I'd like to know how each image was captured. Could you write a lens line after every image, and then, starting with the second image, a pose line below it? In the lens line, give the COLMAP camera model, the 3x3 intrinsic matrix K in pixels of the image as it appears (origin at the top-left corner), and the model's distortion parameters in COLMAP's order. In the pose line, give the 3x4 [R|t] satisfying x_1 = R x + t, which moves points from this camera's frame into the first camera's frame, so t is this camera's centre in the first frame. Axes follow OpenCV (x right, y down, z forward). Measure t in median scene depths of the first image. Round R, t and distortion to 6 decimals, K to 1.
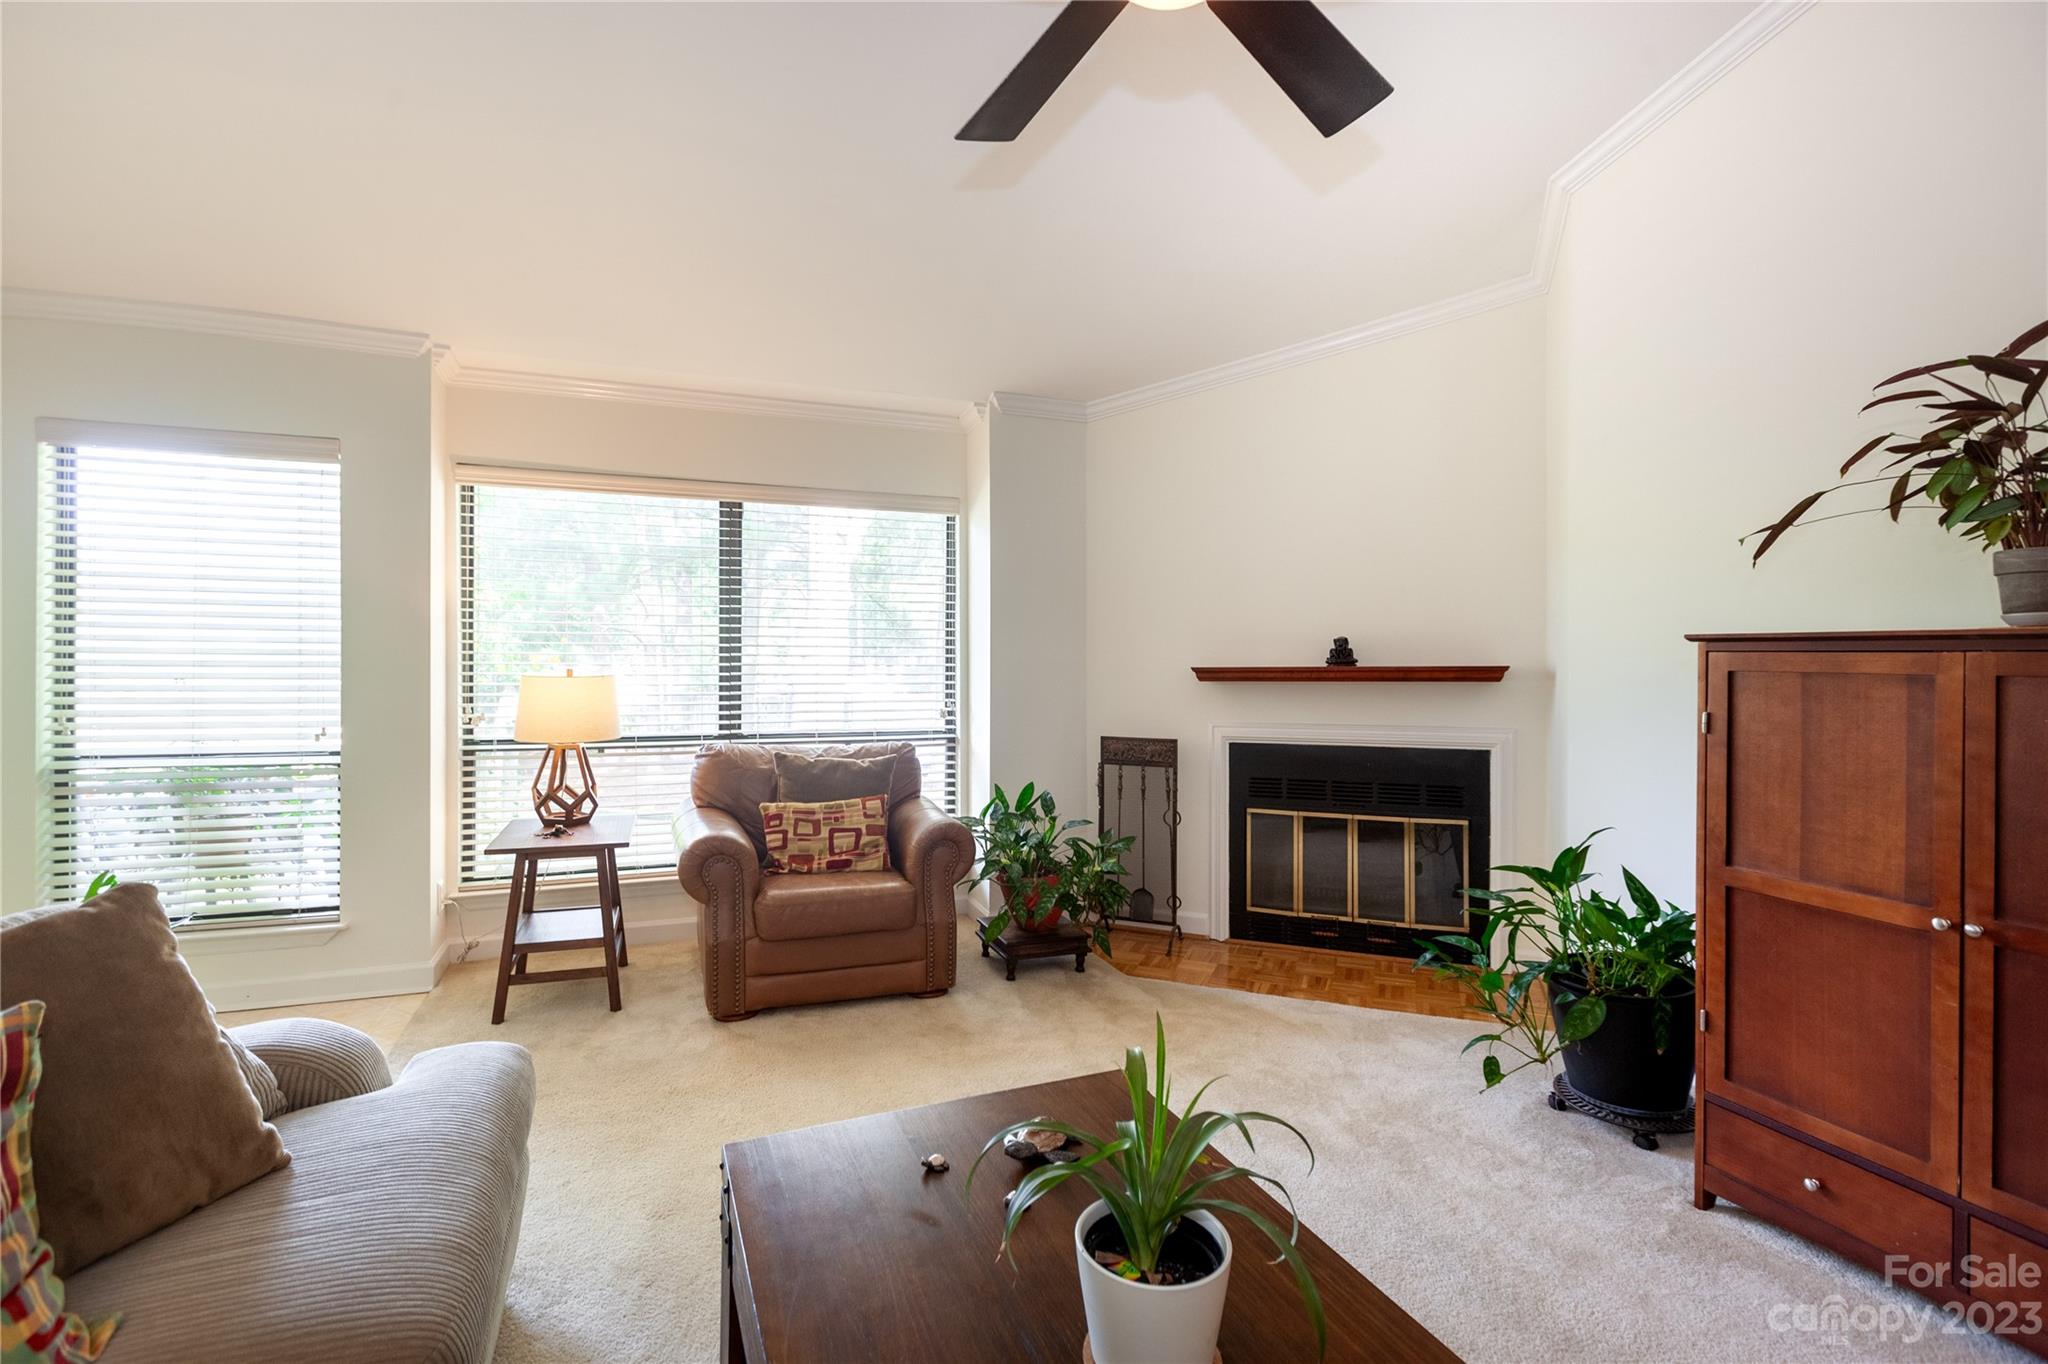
lens RADIAL K [[913.6, 0, 992.2], [0, 913.6, 666.1], [0, 0, 1]] dist [0.000304, 0.000393]
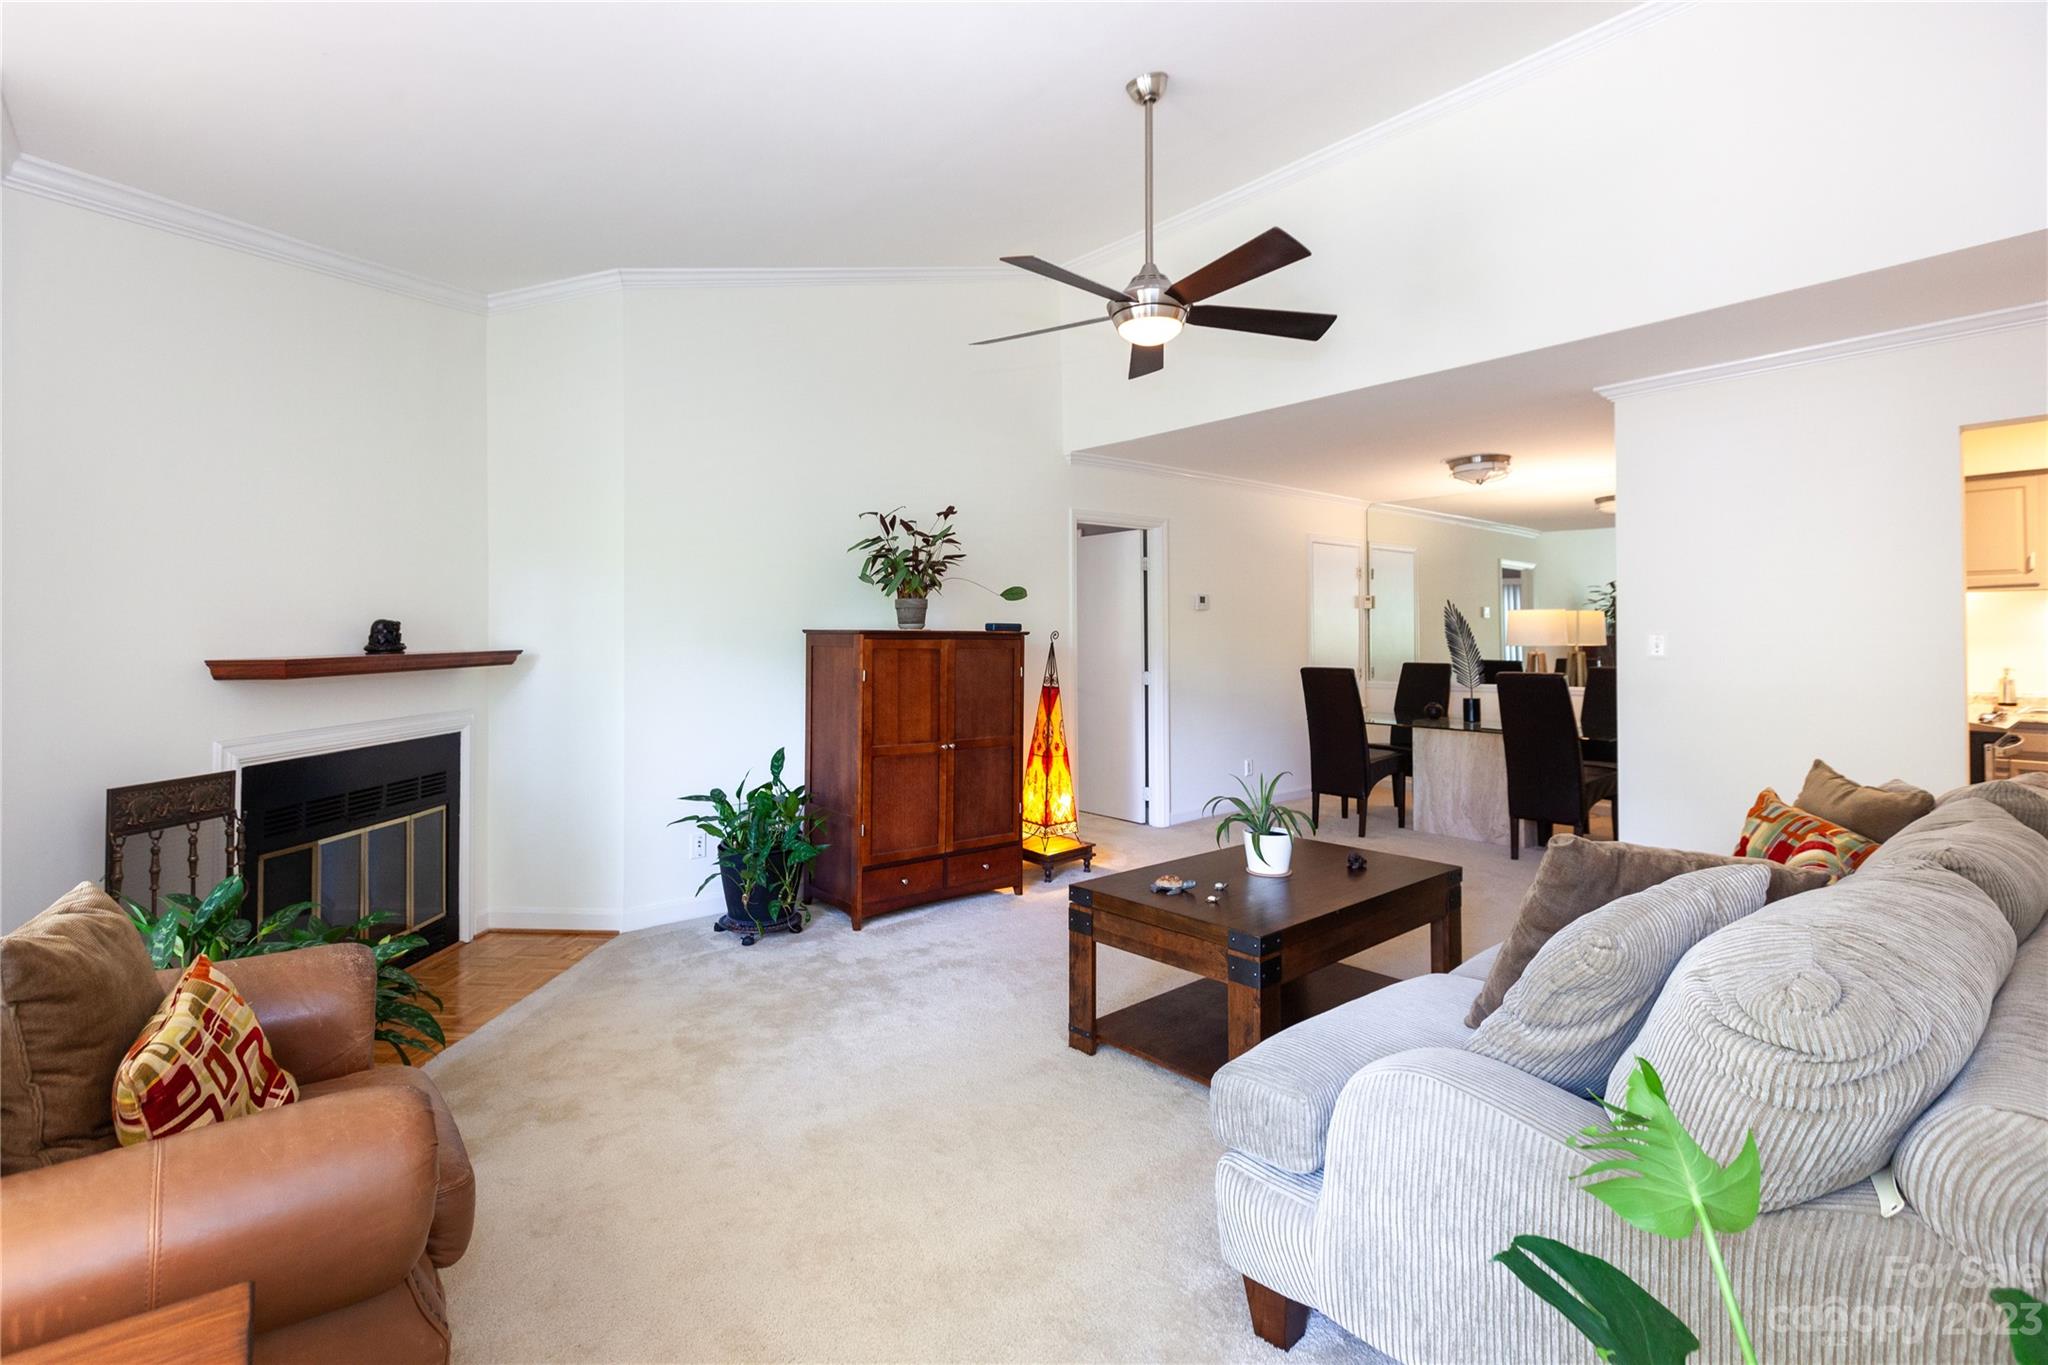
lens RADIAL K [[970.3, 0, 1023.6], [0, 970.3, 619.4], [0, 0, 1]] dist [0.001032, 0.000477]
pose [[-0.335015, 0.015391, 0.942087, -0.742677], [0.009685, 0.999870, -0.012891, -0.015798], [-0.942163, 0.004806, -0.335121, 0.800011]]
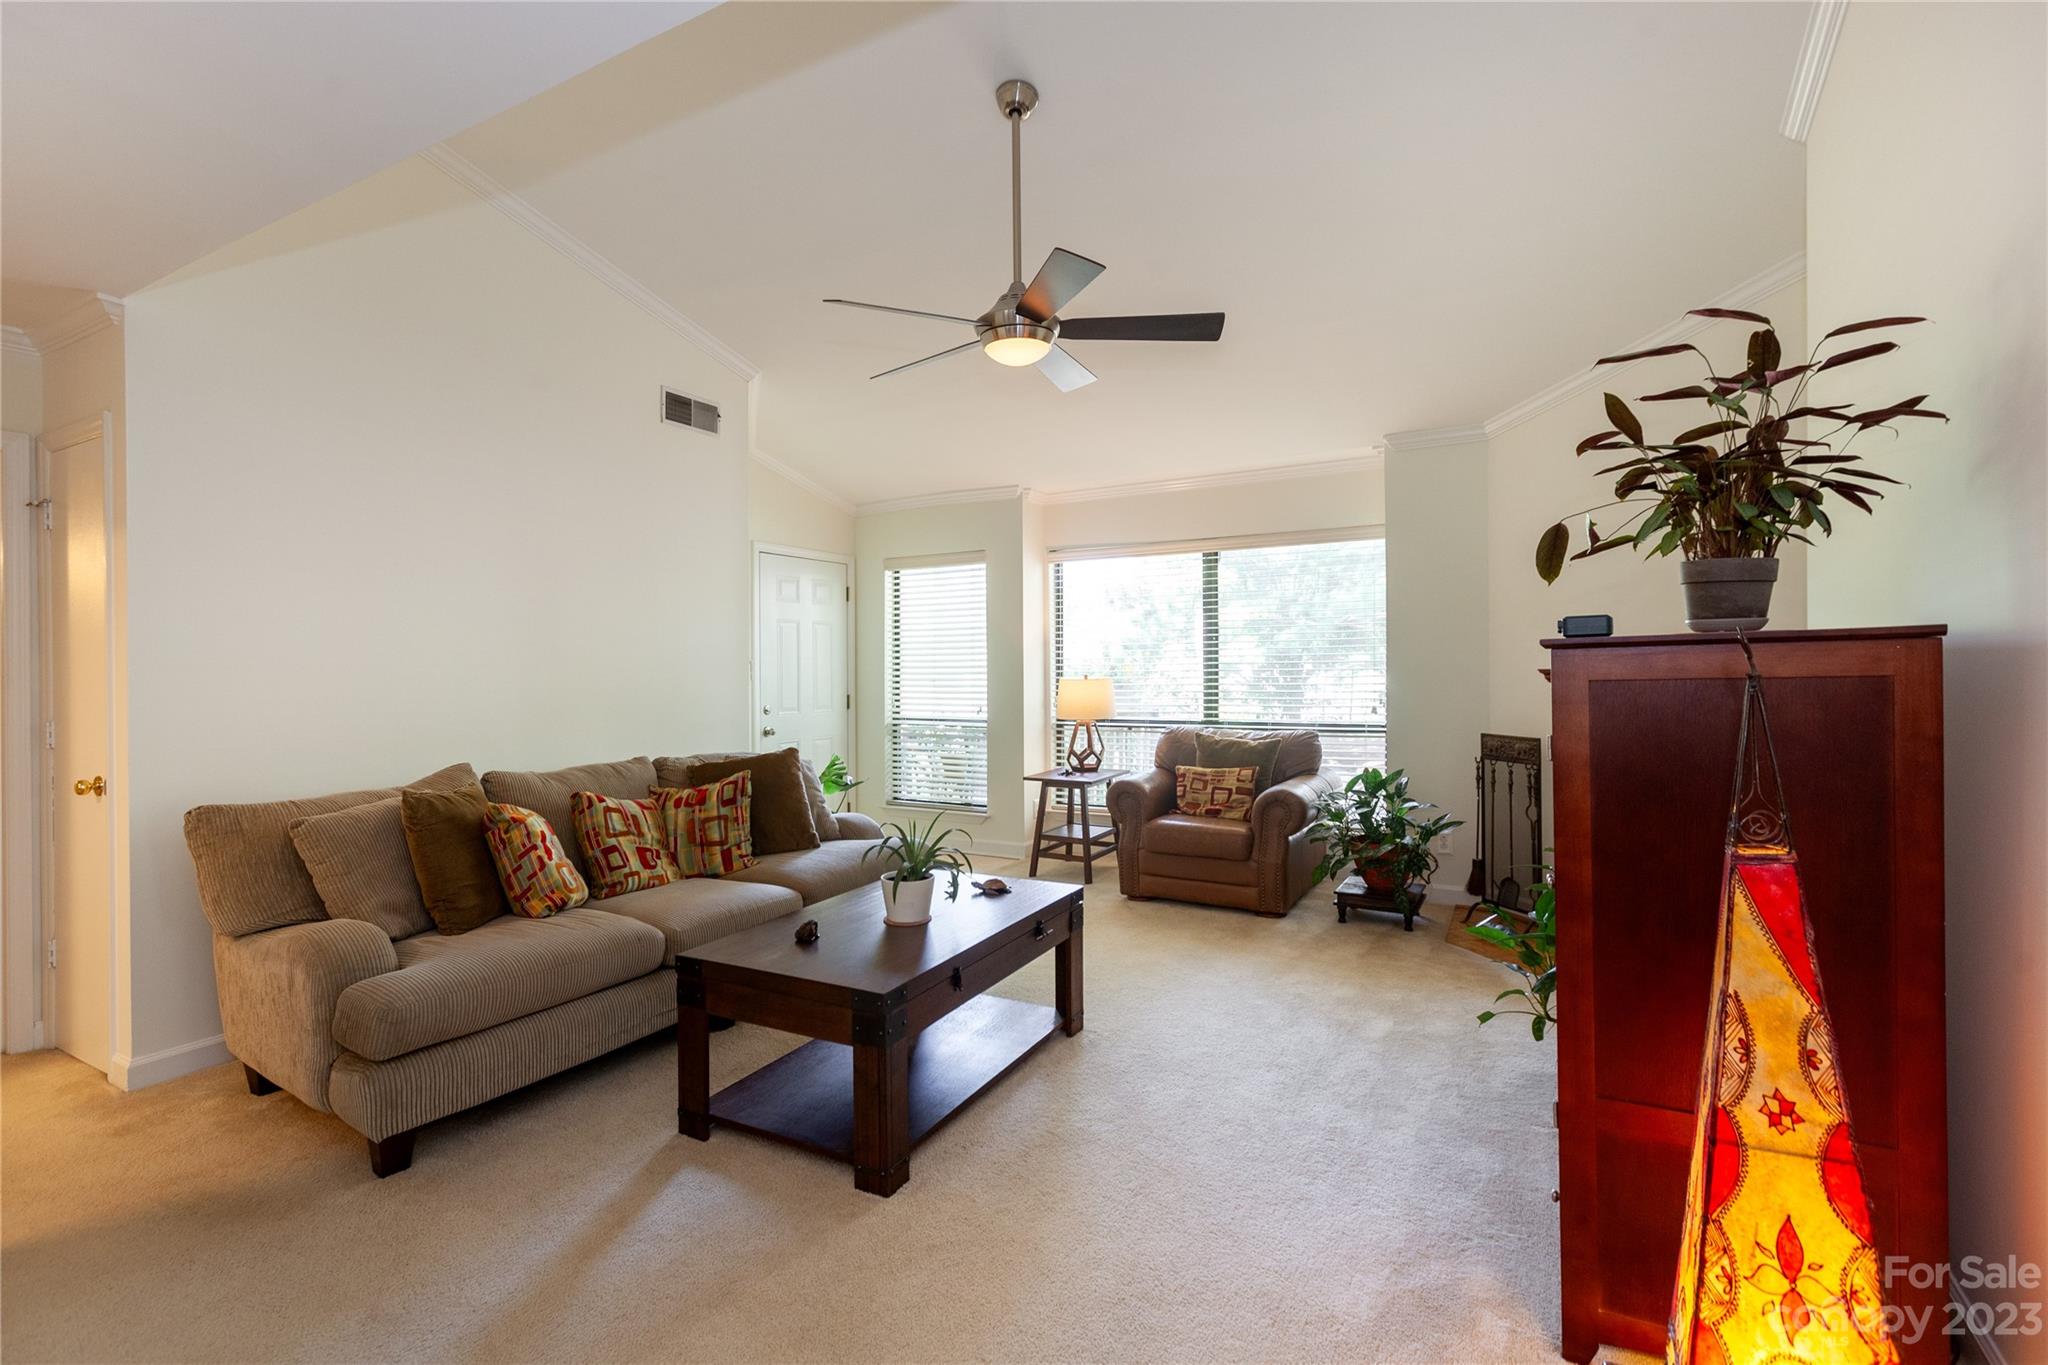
lens RADIAL K [[913.6, 0, 992.2], [0, 913.6, 666.6], [0, 0, 1]] dist [0.000304, 0.000393]
pose [[0.640000, -0.014064, -0.768247, 0.690113], [0.009374, 0.999901, -0.010495, 0.004619], [0.768318, -0.000485, 0.640068, -0.162582]]
